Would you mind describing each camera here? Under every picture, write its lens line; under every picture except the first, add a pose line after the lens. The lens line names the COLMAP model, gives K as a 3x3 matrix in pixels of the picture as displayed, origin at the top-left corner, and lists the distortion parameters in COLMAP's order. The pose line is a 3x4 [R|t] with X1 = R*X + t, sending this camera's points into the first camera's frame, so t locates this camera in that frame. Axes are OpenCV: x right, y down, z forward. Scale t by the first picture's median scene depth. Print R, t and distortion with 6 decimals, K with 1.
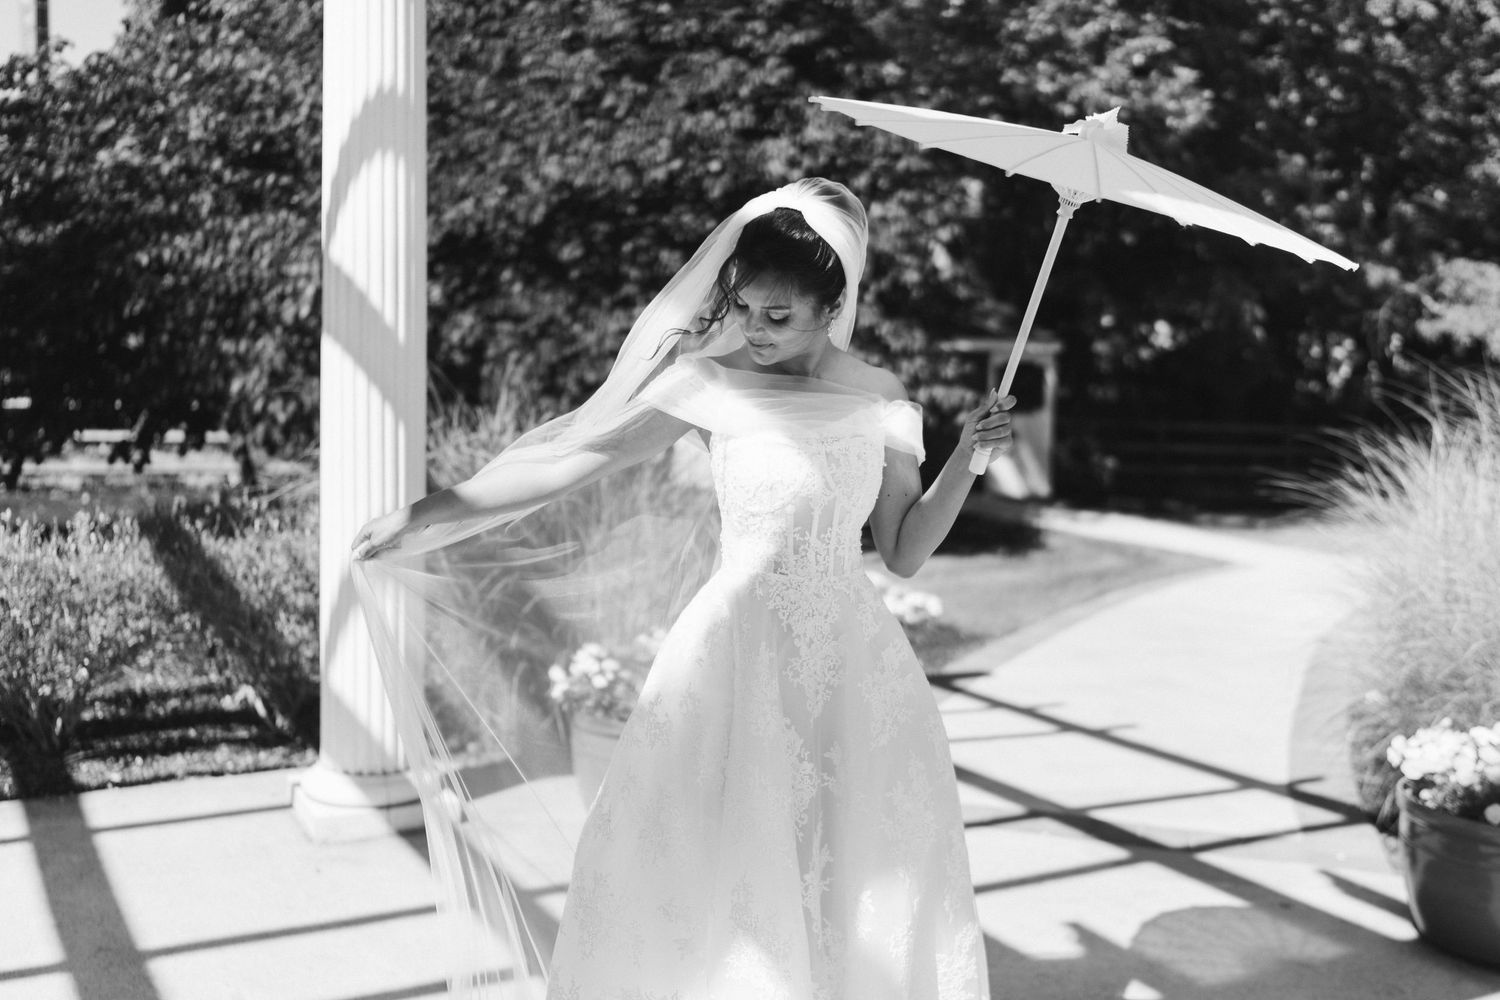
lens RADIAL K [[1505.7, 0, 750.0], [0, 1505.7, 500.0], [0, 0, 1]] dist [0.002575, -0.006449]
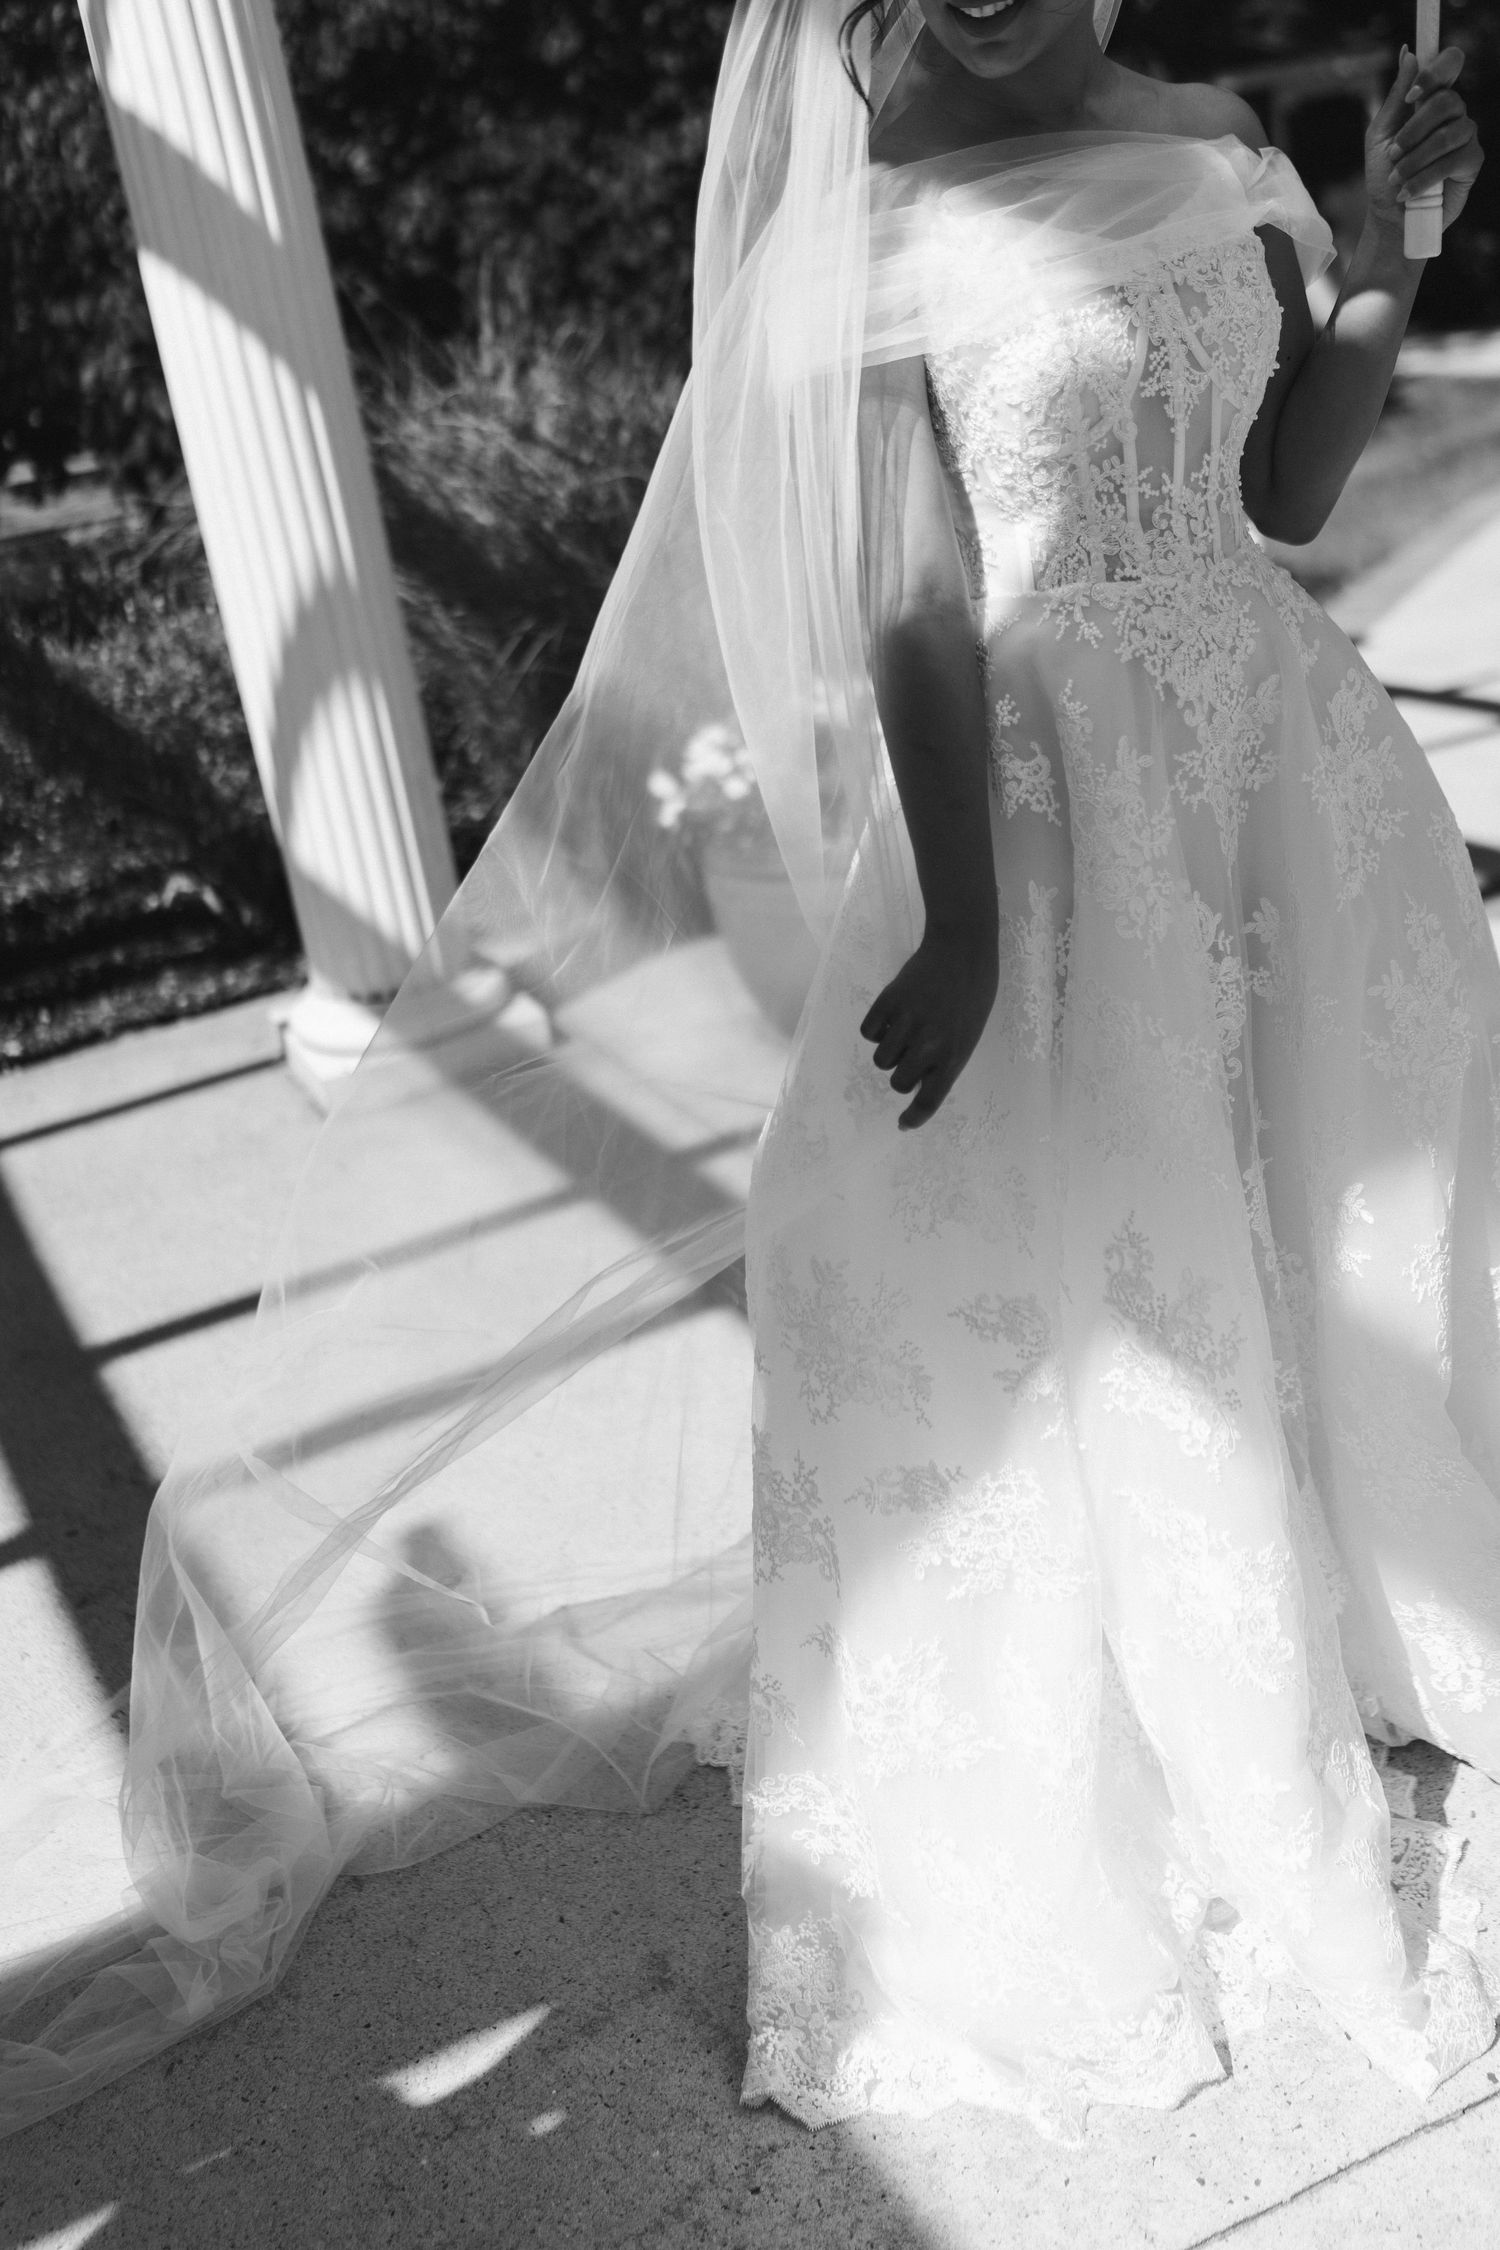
lens RADIAL K [[2258.6, 0, 705.6], [0, 2258.6, 1133.2], [0, 0, 1]] dist [0.002575, -0.006449]
pose [[0.981206, -0.138993, -0.133849, -0.011180], [0.172359, 0.943182, 0.284078, -0.002782], [0.086759, -0.301809, 0.949412, 0.100589]]
